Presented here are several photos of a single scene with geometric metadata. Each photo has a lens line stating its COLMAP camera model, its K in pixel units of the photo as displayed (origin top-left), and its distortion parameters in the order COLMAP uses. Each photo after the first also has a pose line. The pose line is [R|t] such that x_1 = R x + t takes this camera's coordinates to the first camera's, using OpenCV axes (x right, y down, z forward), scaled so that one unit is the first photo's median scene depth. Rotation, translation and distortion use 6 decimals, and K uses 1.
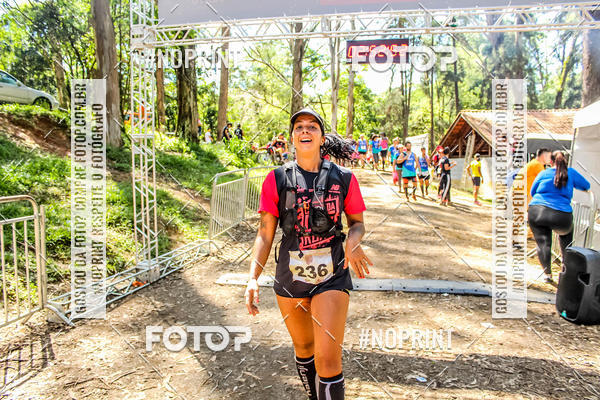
lens RADIAL K [[591.6, 0, 265.2], [0, 591.6, 201.6], [0, 0, 1]] dist [-0.116265, 0.008607]
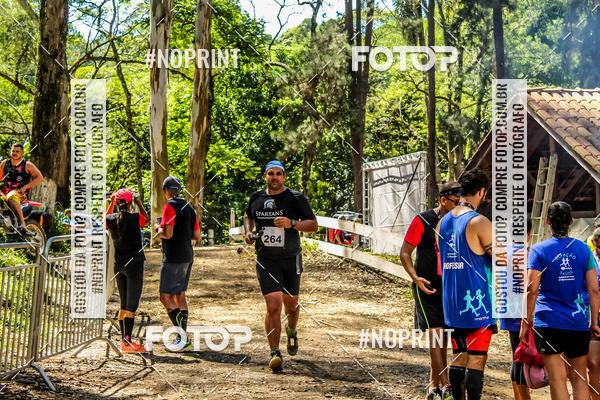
lens RADIAL K [[1112.4, 0, 318.2], [0, 1112.4, 232.2], [0, 0, 1]] dist [0.045941, 0.032851]
pose [[0.982729, 0.005291, 0.184974, 0.091613], [0.009023, 0.997032, -0.076457, -0.015283], [-0.184829, 0.076805, 0.979765, 0.348893]]
